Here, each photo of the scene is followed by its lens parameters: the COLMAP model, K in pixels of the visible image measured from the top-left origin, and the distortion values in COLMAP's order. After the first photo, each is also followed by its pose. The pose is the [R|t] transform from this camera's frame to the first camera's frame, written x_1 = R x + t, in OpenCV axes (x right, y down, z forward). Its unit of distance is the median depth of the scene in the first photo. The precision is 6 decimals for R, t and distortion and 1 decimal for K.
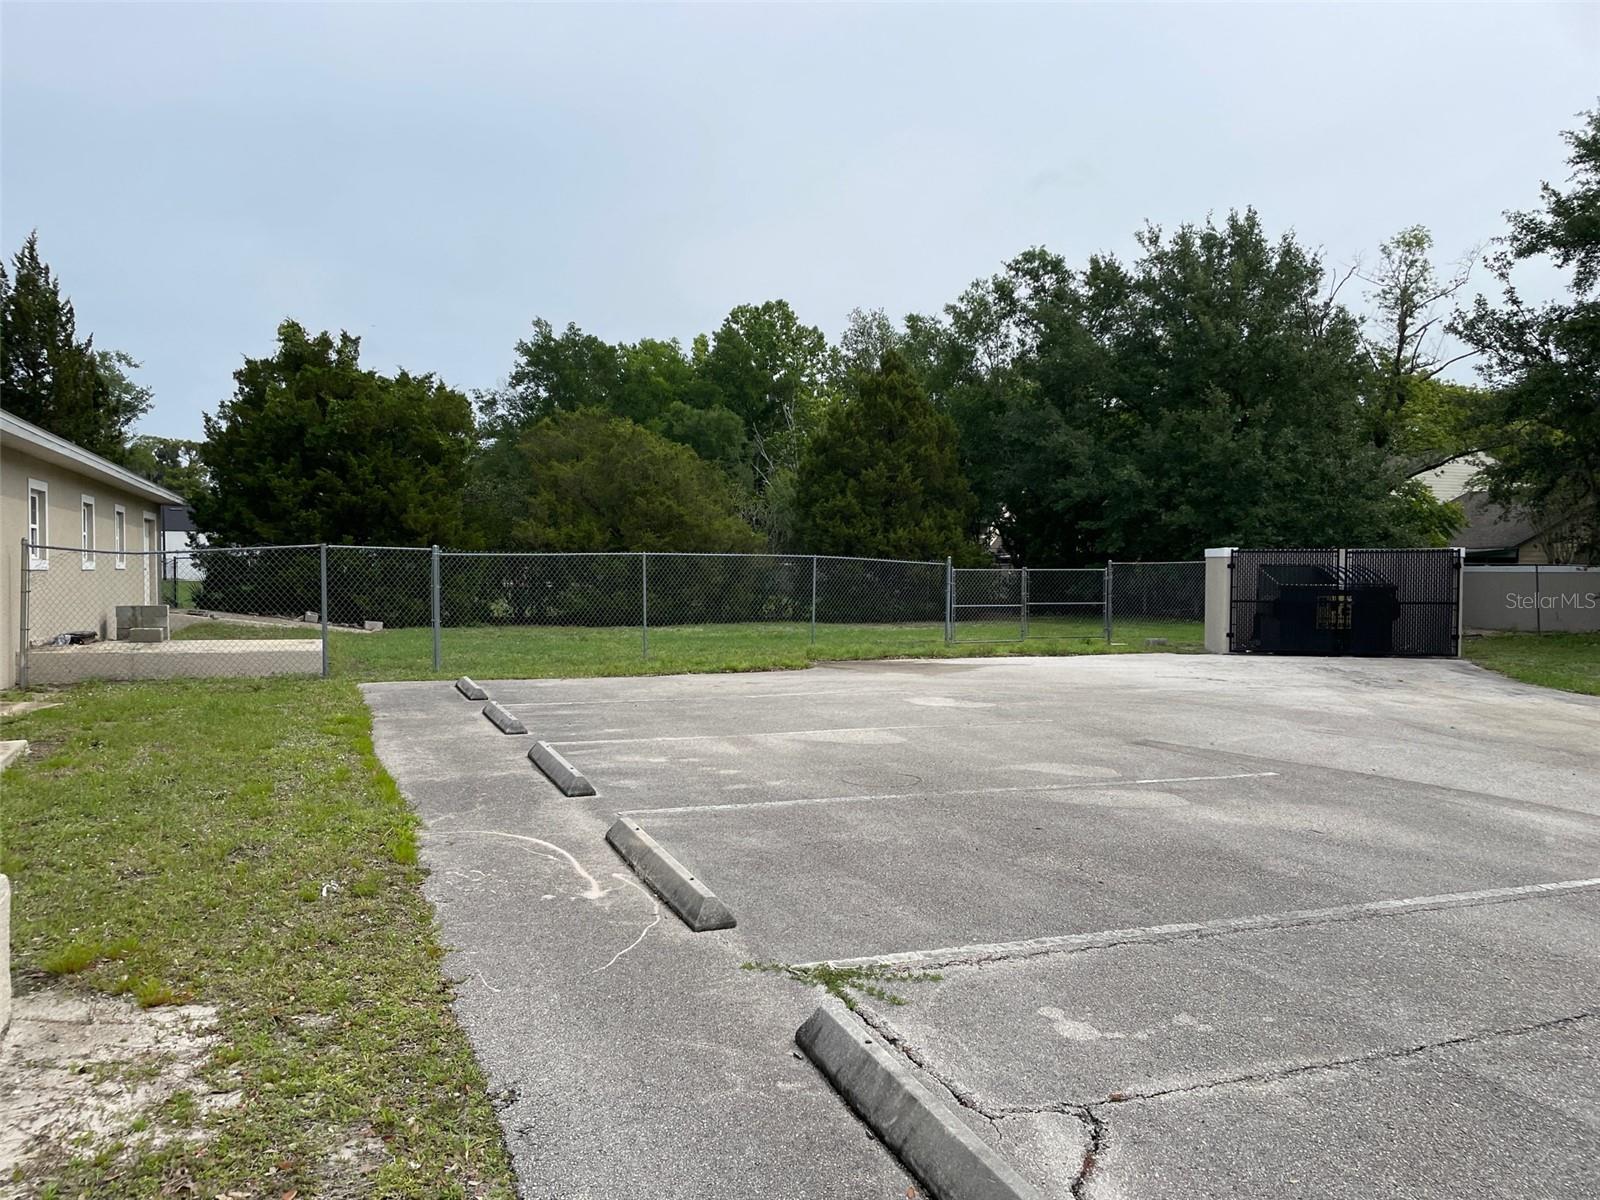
lens RADIAL K [[1202.0, 0, 800.8], [0, 1202.0, 607.5], [0, 0, 1]] dist [0.102789, -0.131680]
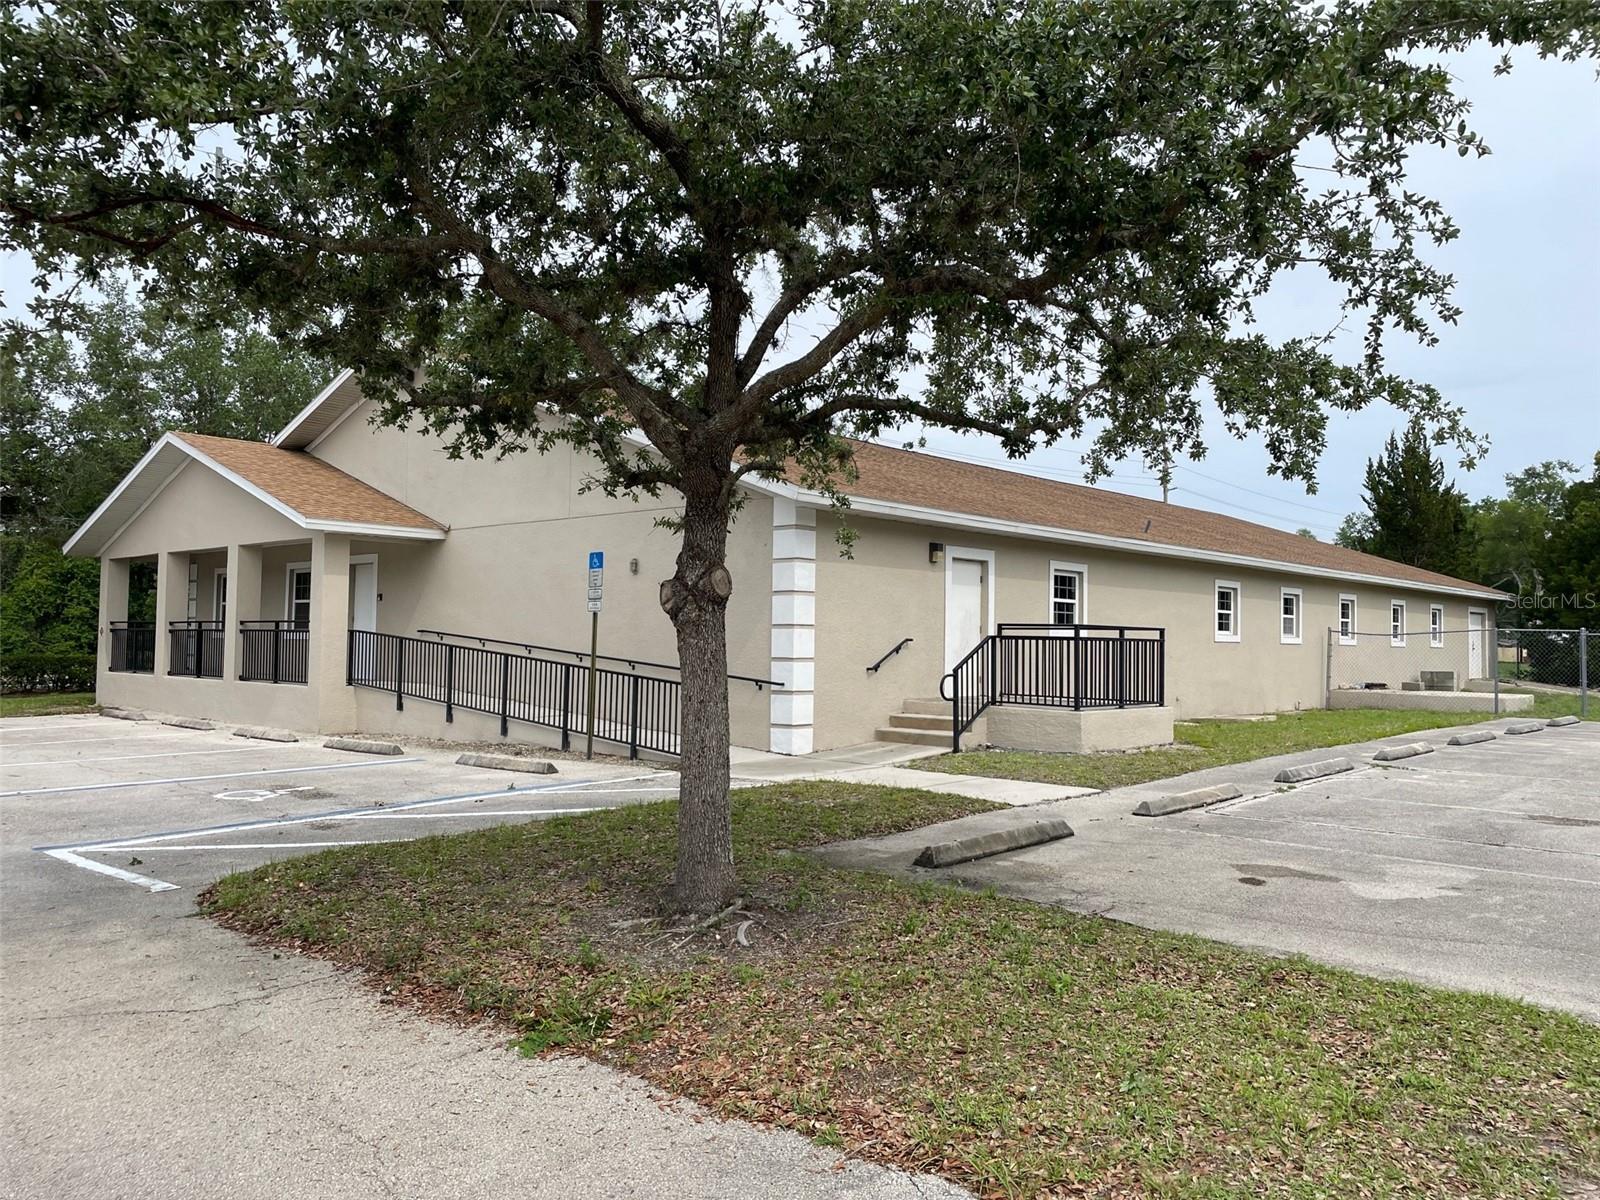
lens RADIAL K [[1202.0, 0, 800.8], [0, 1202.0, 607.5], [0, 0, 1]] dist [0.102789, -0.131680]
pose [[0.432055, -0.026725, -0.901451, 0.363173], [-0.035981, 0.998254, -0.046840, 0.015052], [0.901129, 0.052672, 0.430339, -0.270576]]
